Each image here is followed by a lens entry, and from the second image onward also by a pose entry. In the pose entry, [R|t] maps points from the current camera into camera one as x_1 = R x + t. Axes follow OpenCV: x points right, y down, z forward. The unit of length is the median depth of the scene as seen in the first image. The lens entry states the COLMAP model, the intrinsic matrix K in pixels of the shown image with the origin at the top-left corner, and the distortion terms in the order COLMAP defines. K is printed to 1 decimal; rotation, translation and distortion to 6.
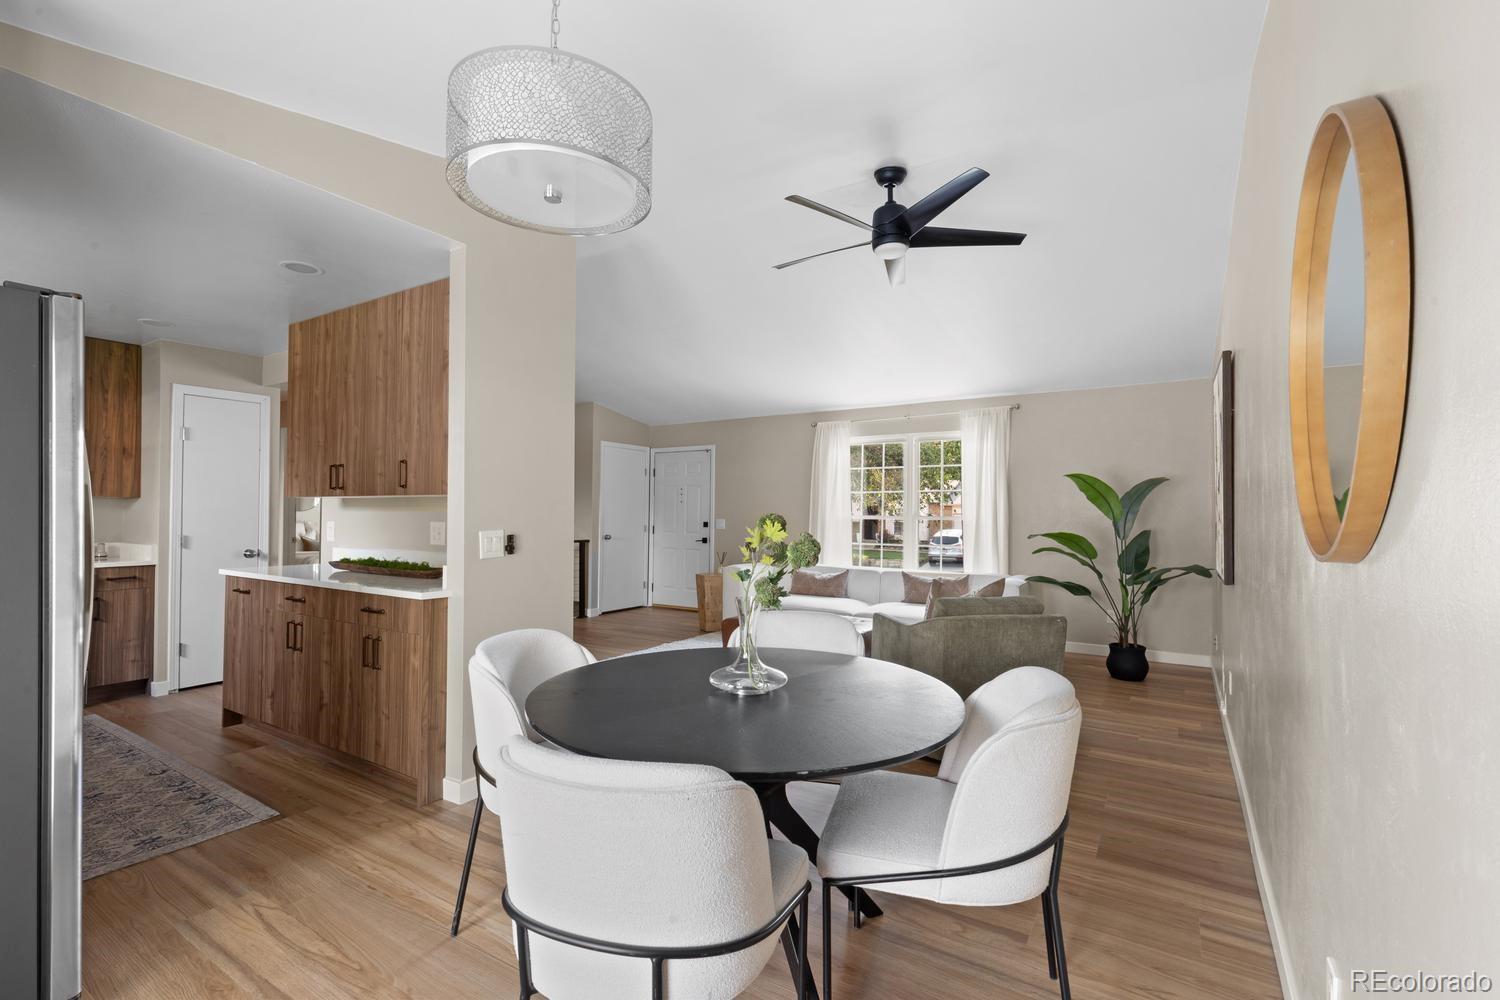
lens RADIAL K [[675.9, 0, 750.3], [0, 675.9, 506.5], [0, 0, 1]] dist [0.005625, -0.002758]
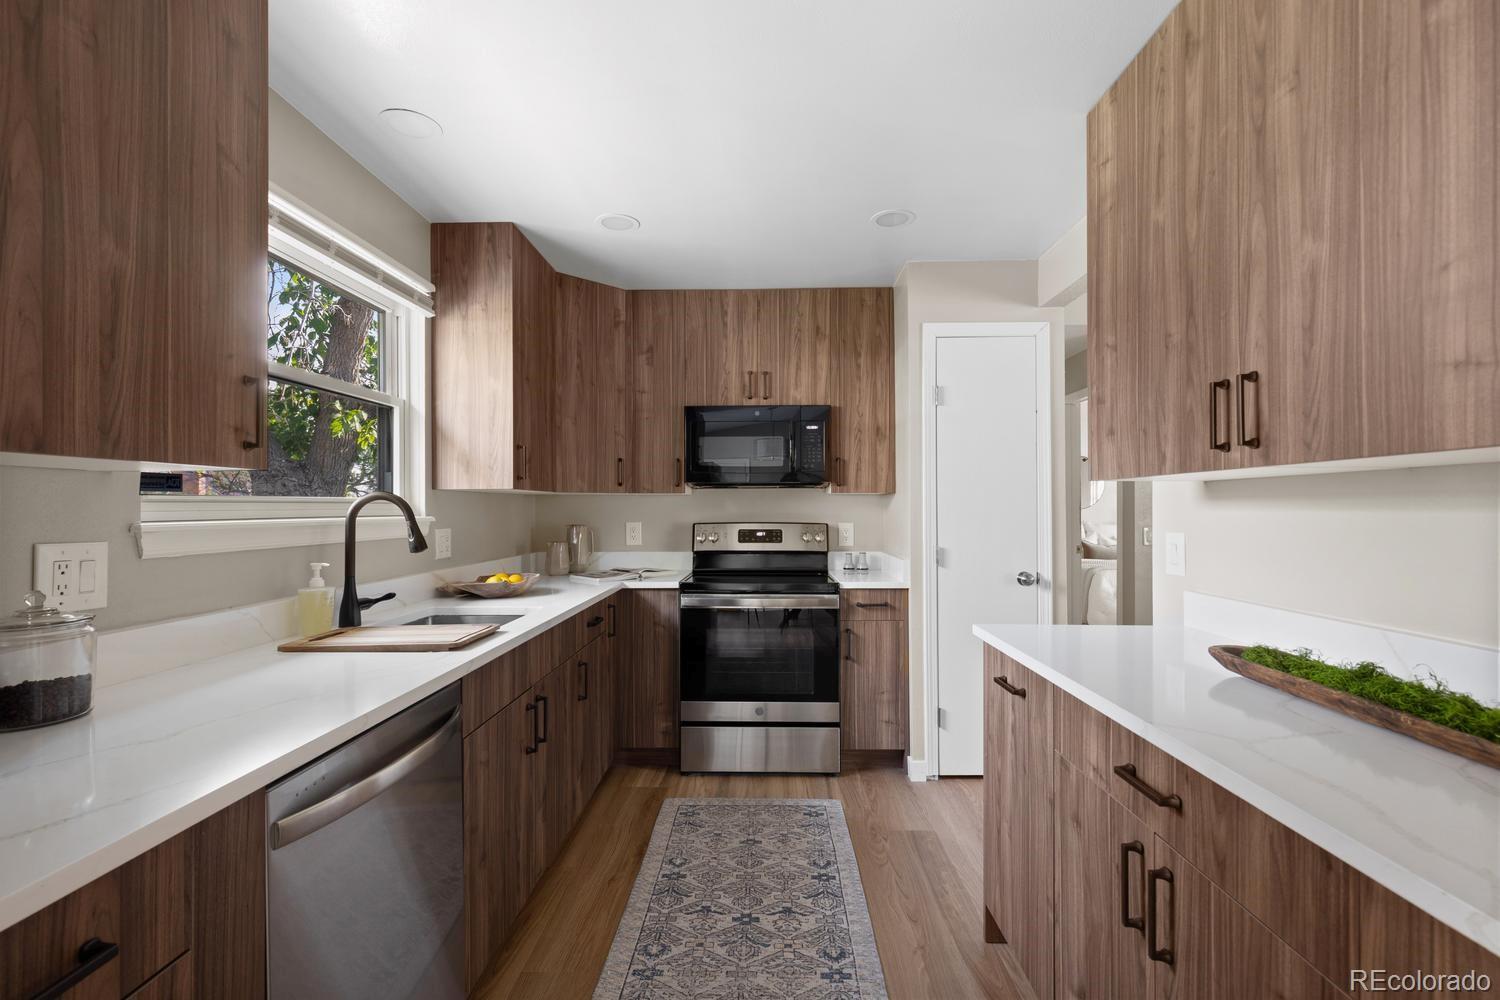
lens RADIAL K [[675.9, 0, 751.7], [0, 675.9, 503.4], [0, 0, 1]] dist [0.005625, -0.002758]
pose [[0.517780, -0.016386, -0.855357, -0.427666], [0.015984, 0.999827, -0.009478, 0.002996], [0.855364, -0.008764, 0.517953, 0.587934]]
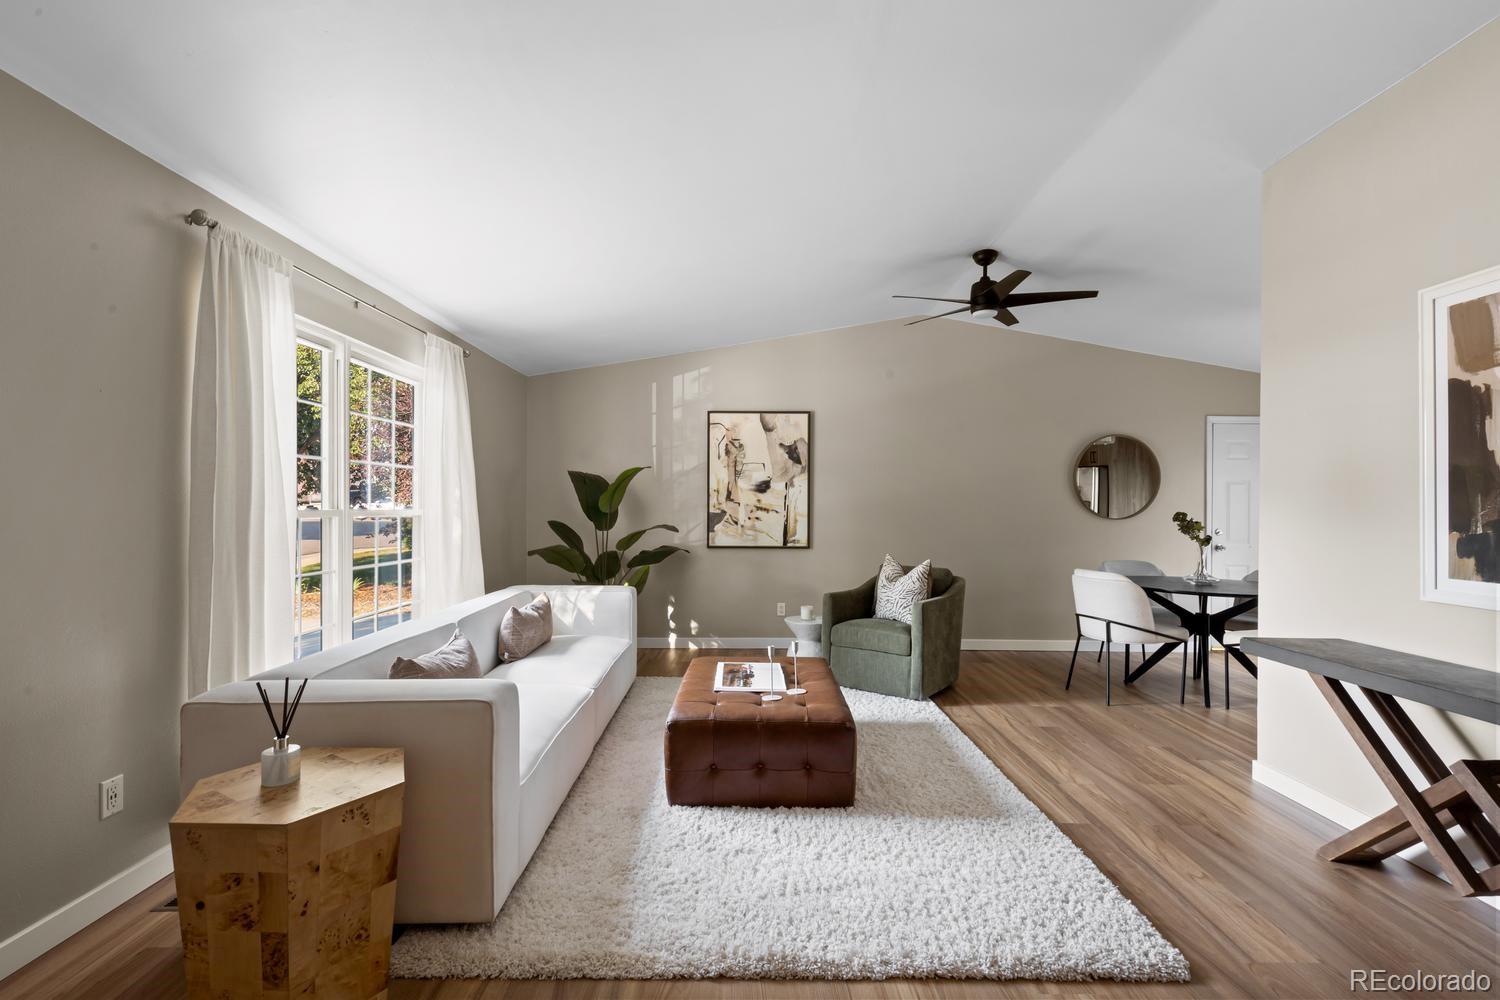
lens RADIAL K [[675.9, 0, 742.5], [0, 675.9, 514.9], [0, 0, 1]] dist [0.005625, -0.002758]
pose [[-0.534756, -0.019235, 0.844788, -0.575385], [-0.018595, 0.999767, 0.010993, 0.011339], [-0.844802, -0.009830, -0.534989, 1.825480]]
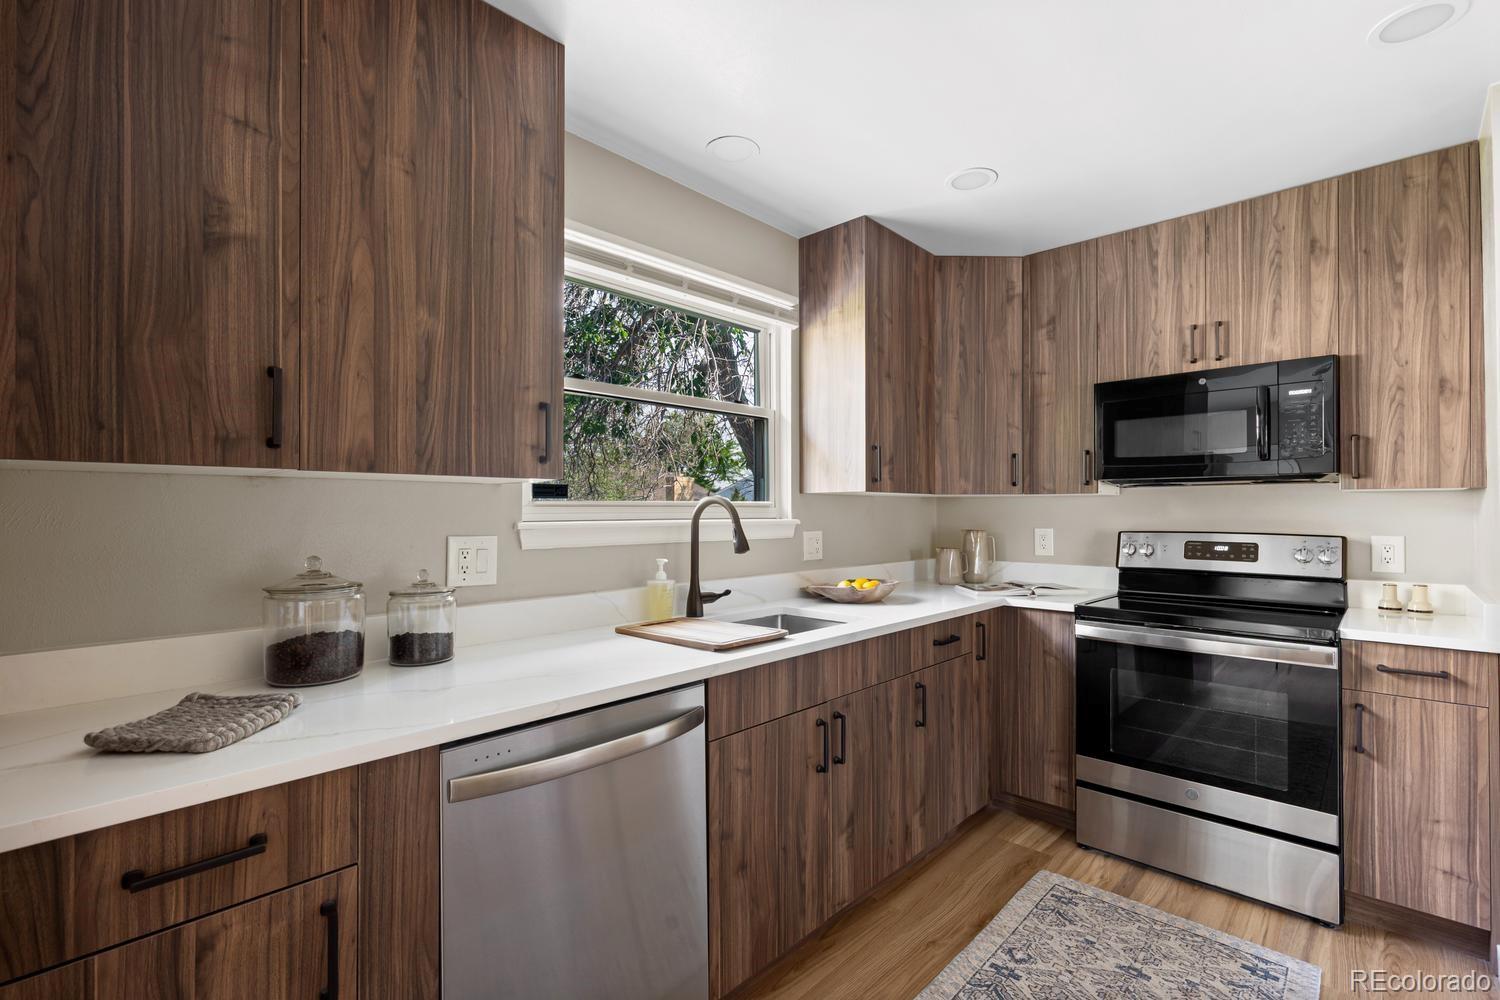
lens RADIAL K [[675.9, 0, 745.8], [0, 675.9, 505.7], [0, 0, 1]] dist [0.005625, -0.002758]
pose [[-0.187929, -0.017200, -0.982032, -0.468156], [0.007654, 0.999791, -0.018975, 0.003480], [0.982153, -0.011083, -0.187758, 0.746702]]
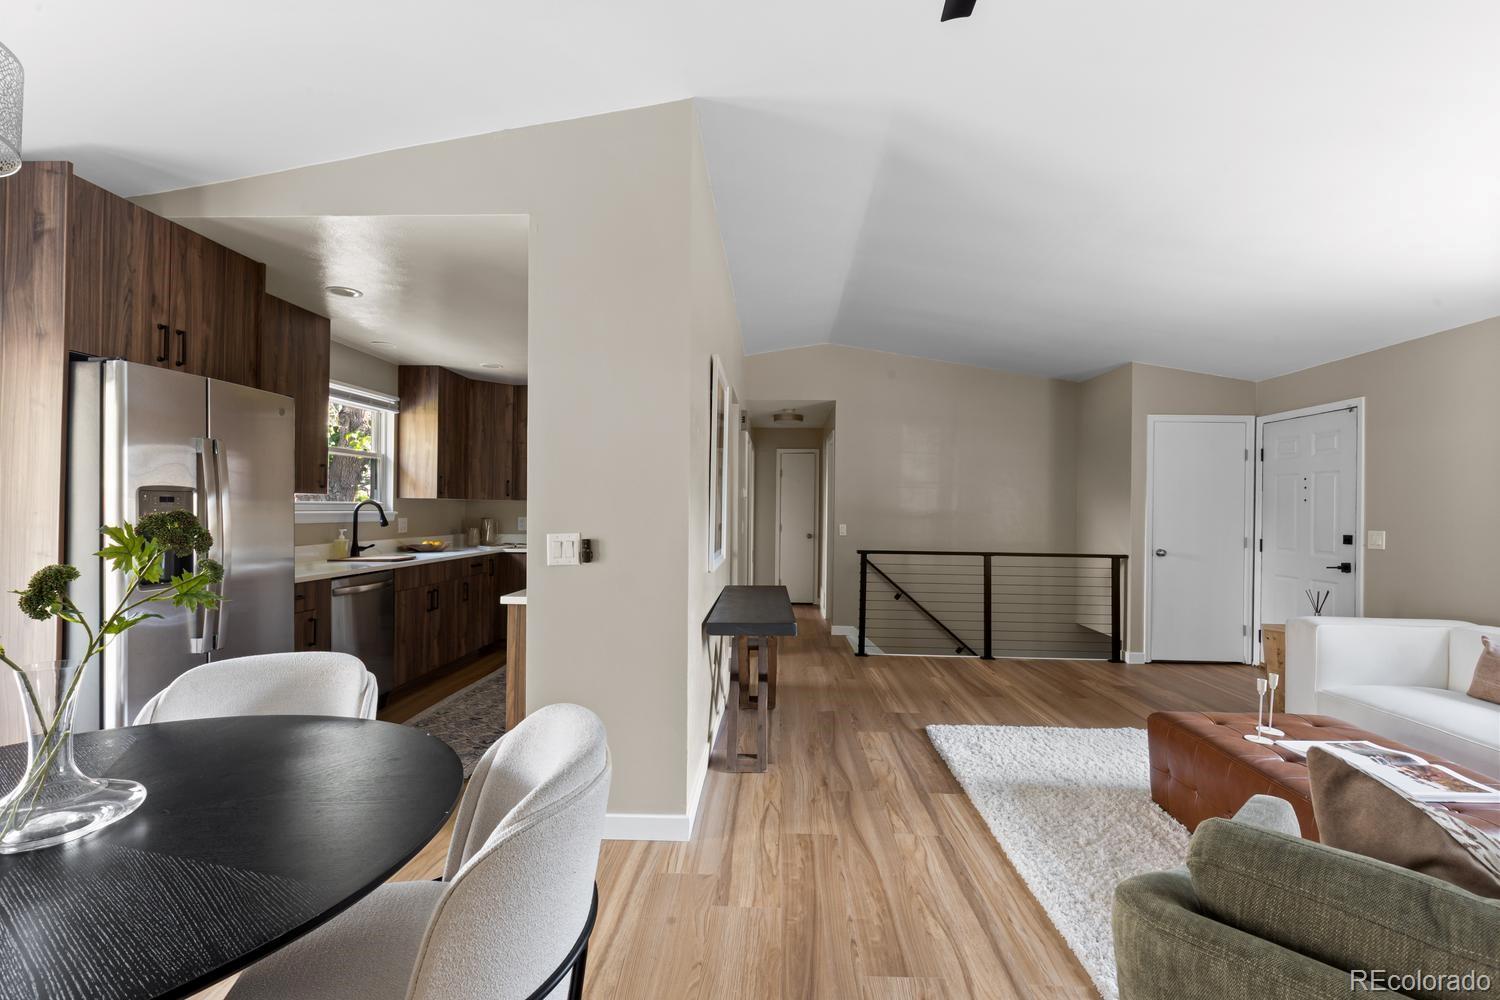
lens RADIAL K [[675.9, 0, 743.8], [0, 675.9, 504.5], [0, 0, 1]] dist [0.005625, -0.002758]
pose [[0.498633, -0.009490, -0.866761, 0.373866], [0.000946, 0.999945, -0.010404, 0.005455], [0.866813, 0.004368, 0.498614, 0.591307]]
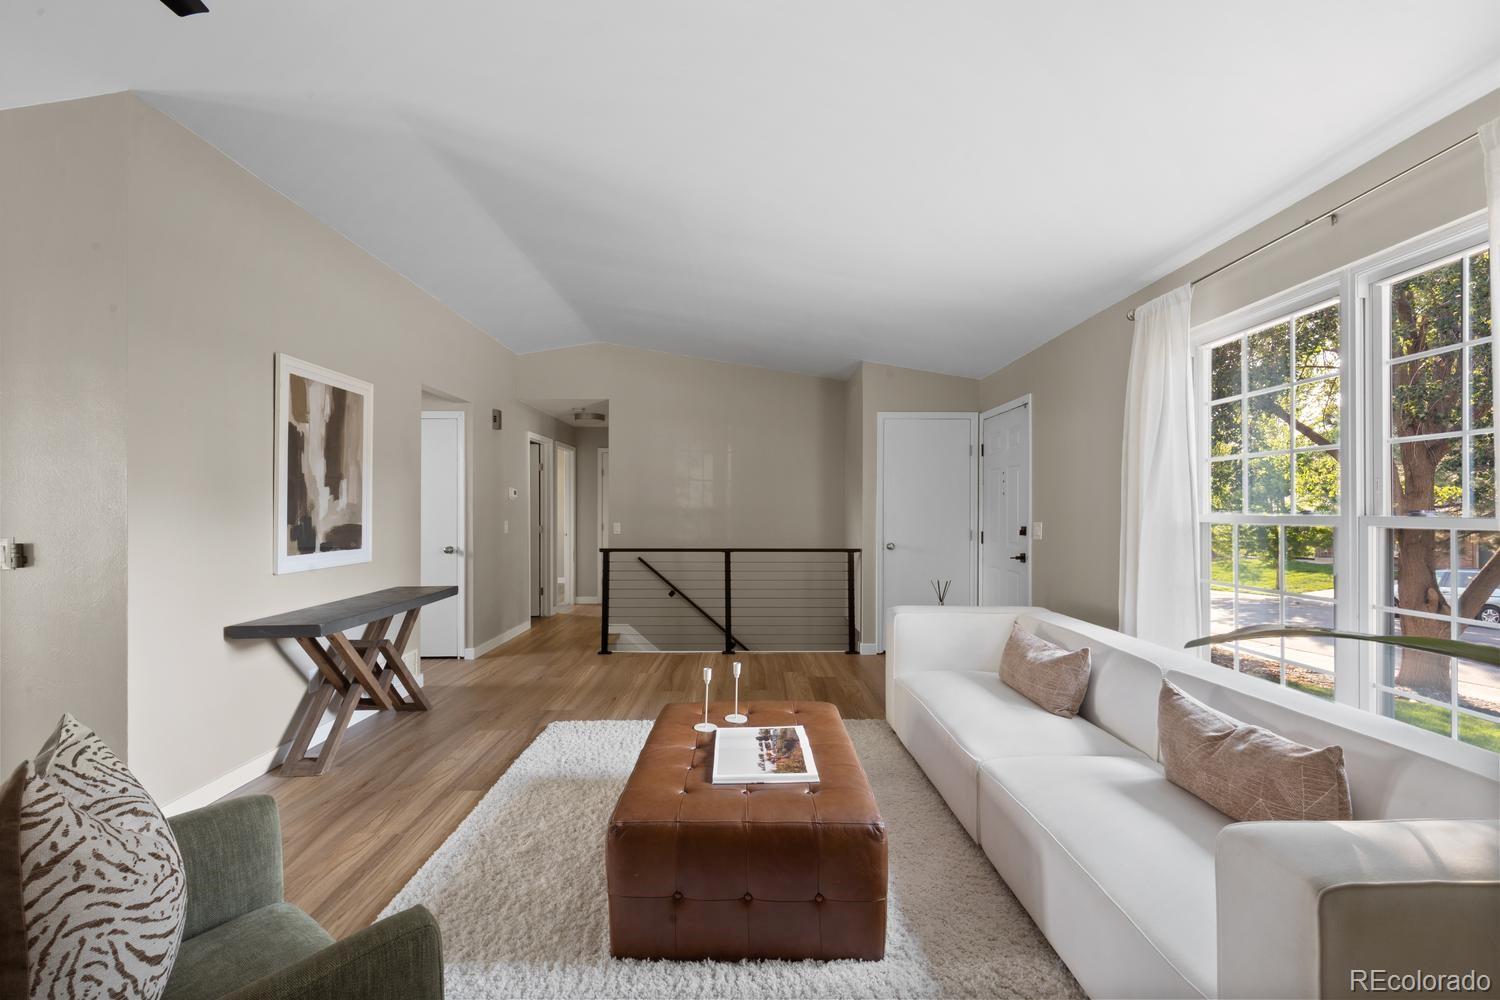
lens RADIAL K [[675.9, 0, 750.1], [0, 675.9, 507.2], [0, 0, 1]] dist [0.005625, -0.002758]
pose [[0.544901, -0.010966, -0.838428, 0.641959], [0.014151, 0.999892, -0.003881, 0.010368], [0.838381, -0.009750, 0.544998, 1.021490]]
